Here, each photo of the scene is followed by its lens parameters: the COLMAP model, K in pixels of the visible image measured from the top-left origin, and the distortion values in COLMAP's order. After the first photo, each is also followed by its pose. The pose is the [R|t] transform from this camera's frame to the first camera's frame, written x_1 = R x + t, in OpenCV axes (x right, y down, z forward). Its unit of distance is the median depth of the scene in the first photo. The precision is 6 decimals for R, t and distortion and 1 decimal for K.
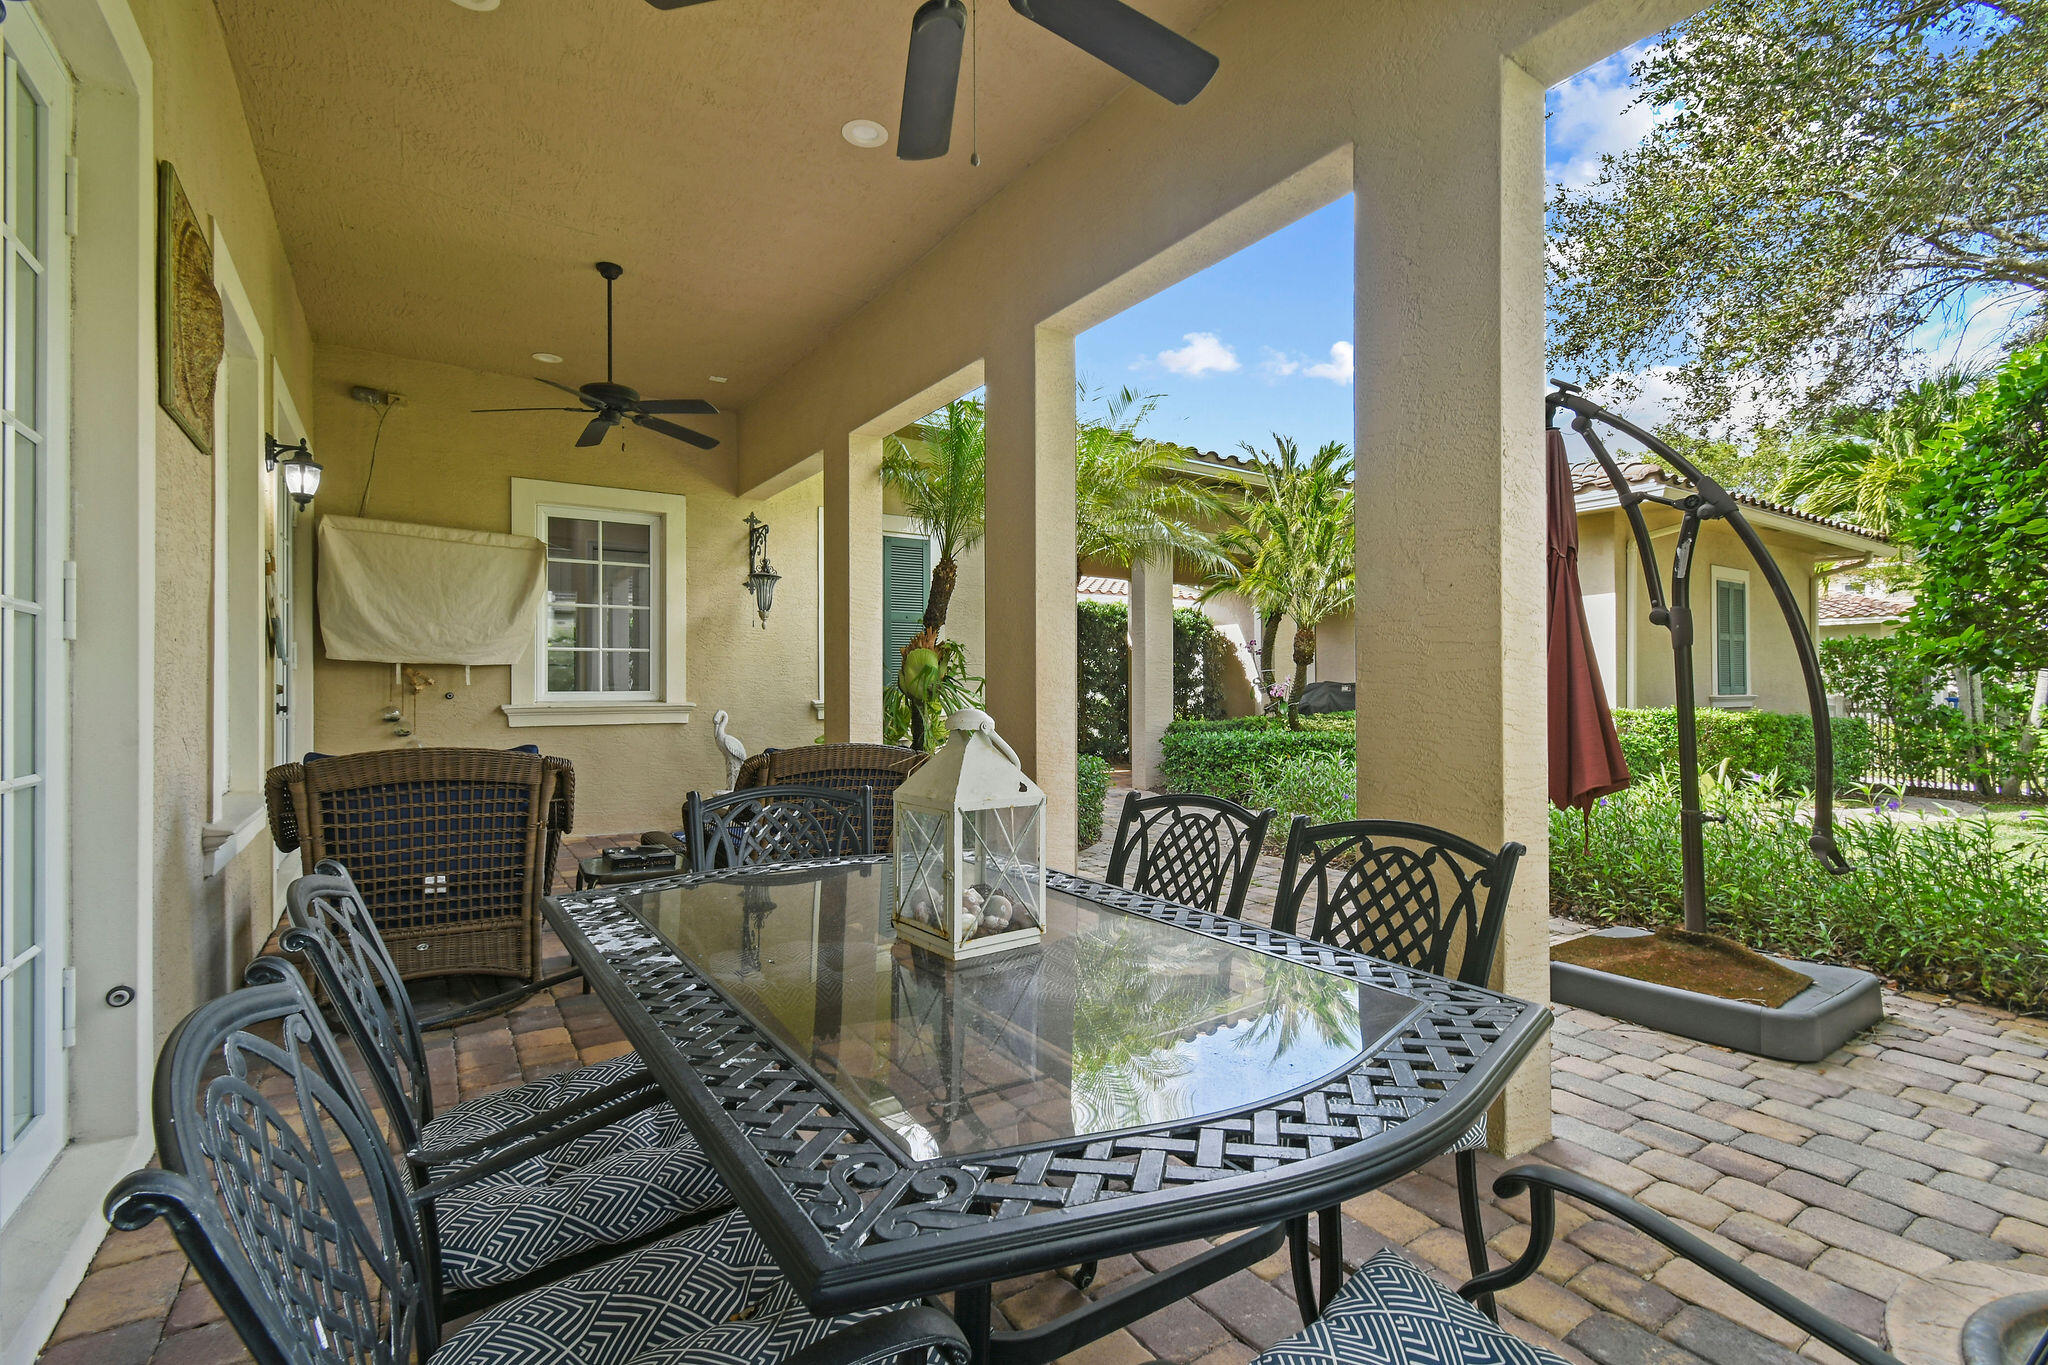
lens RADIAL K [[932.6, 0, 1032.2], [0, 932.6, 685.6], [0, 0, 1]] dist [0.004773, -0.001677]
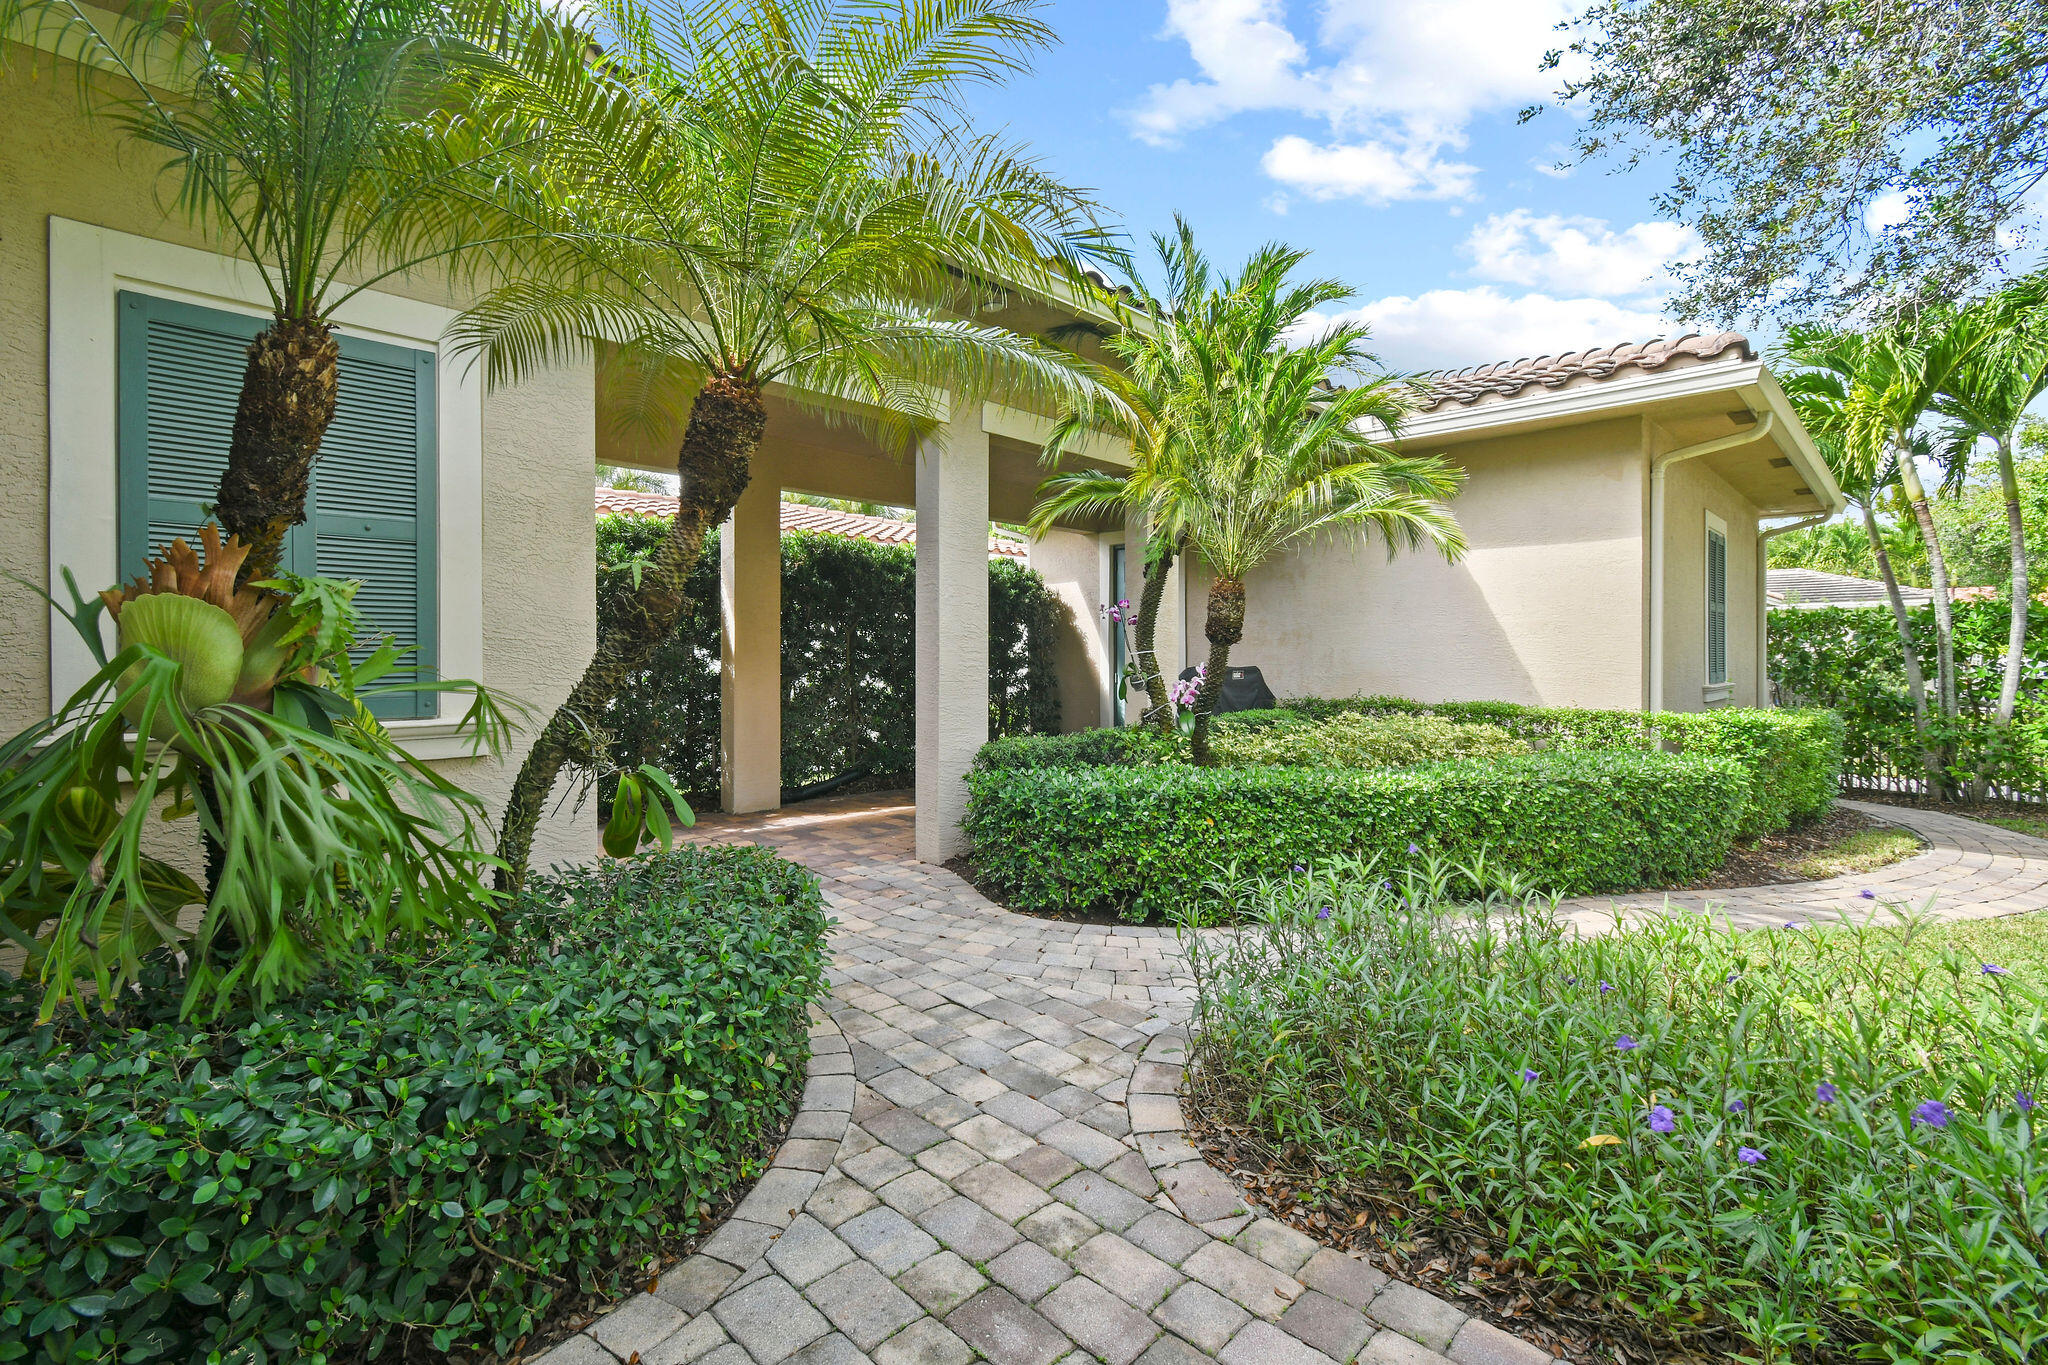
lens RADIAL K [[932.6, 0, 1029.3], [0, 932.6, 665.7], [0, 0, 1]] dist [0.004773, -0.001677]
pose [[0.980698, -0.000019, 0.195527, 0.073004], [-0.002701, 0.999903, 0.013643, -0.017859], [-0.195508, -0.013908, 0.980604, 0.496243]]
